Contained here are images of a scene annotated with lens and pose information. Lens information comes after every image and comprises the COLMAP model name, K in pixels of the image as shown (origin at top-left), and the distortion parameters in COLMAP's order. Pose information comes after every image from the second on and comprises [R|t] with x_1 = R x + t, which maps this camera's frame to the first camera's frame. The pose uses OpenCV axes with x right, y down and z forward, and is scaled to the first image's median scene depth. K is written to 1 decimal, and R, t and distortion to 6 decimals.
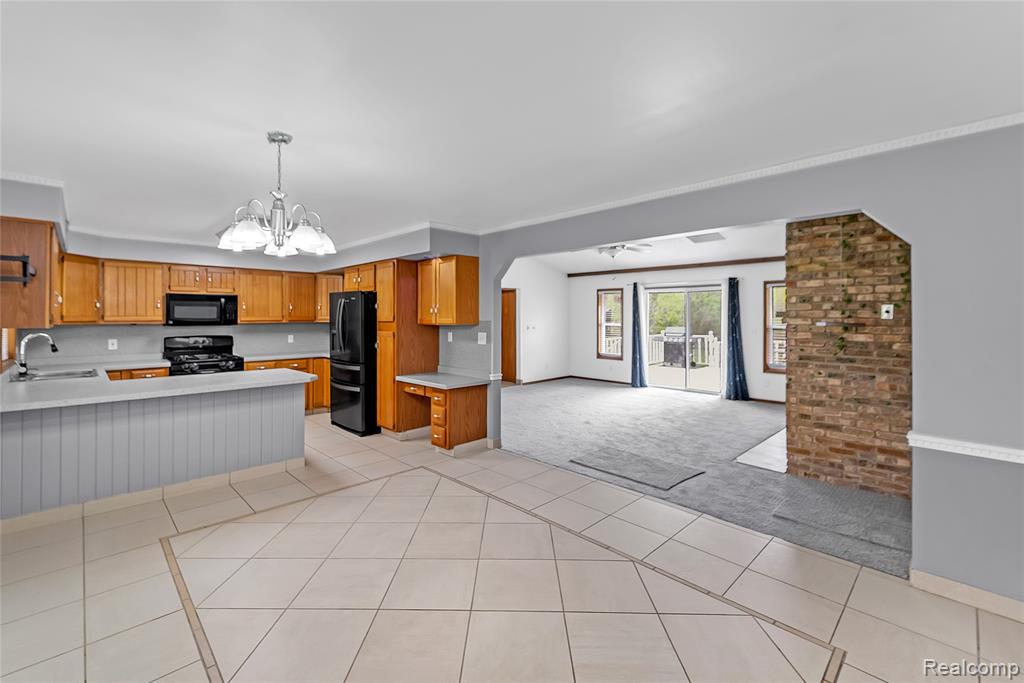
lens RADIAL K [[434.2, 0, 511.6], [0, 434.2, 316.3], [0, 0, 1]] dist [0.000271, -0.000023]
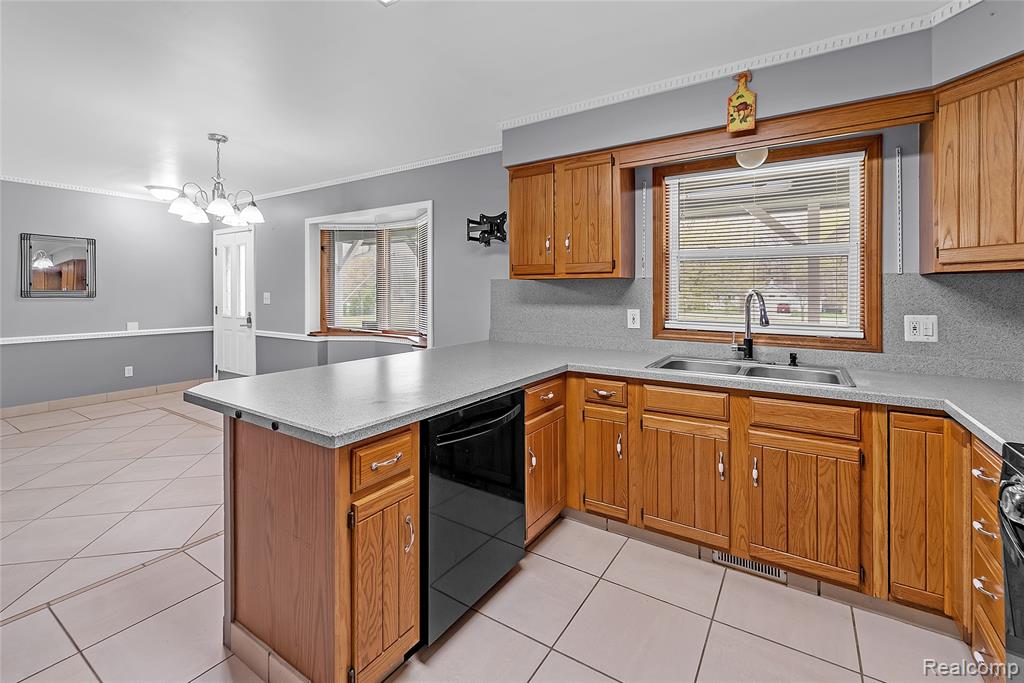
lens RADIAL K [[431.3, 0, 511.7], [0, 431.3, 294.5], [0, 0, 1]] dist [0.001166, -0.000049]
pose [[-0.972813, -0.006120, -0.231510, -0.682346], [-0.006049, 0.999981, -0.001018, 0.050486], [0.231512, 0.000410, -0.972832, 1.537161]]
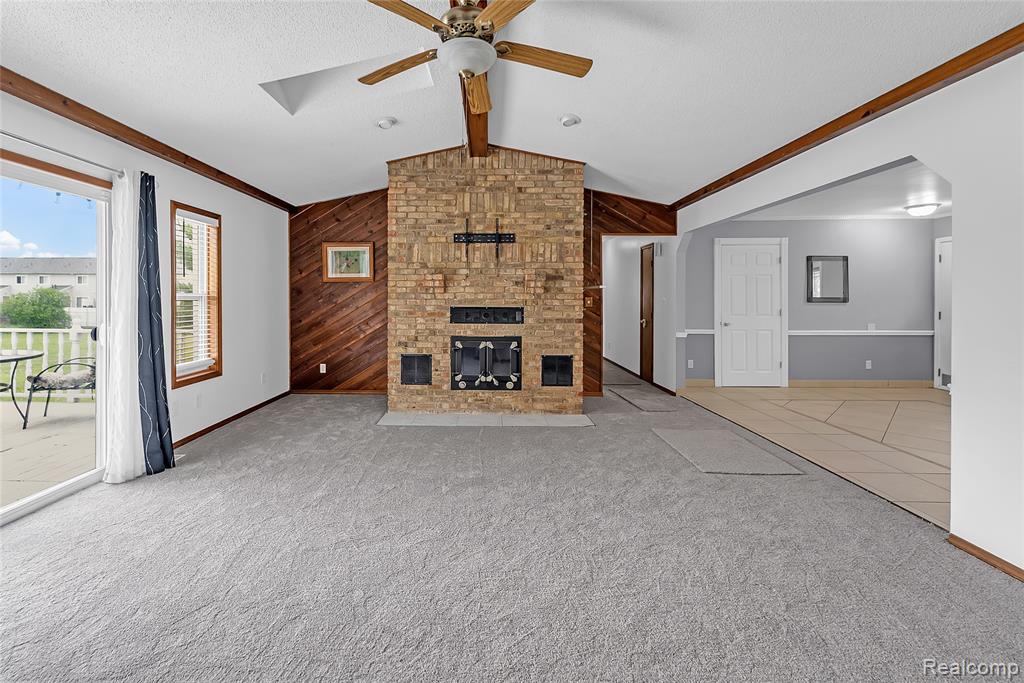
lens RADIAL K [[440.9, 0, 514.1], [0, 440.9, 298.1], [0, 0, 1]] dist [-0.000488, -0.000129]
pose [[-0.716579, -0.001935, 0.697503, -0.039274], [-0.002419, 0.999997, 0.000290, 0.050350], [-0.697501, -0.001479, -0.716582, 2.045447]]
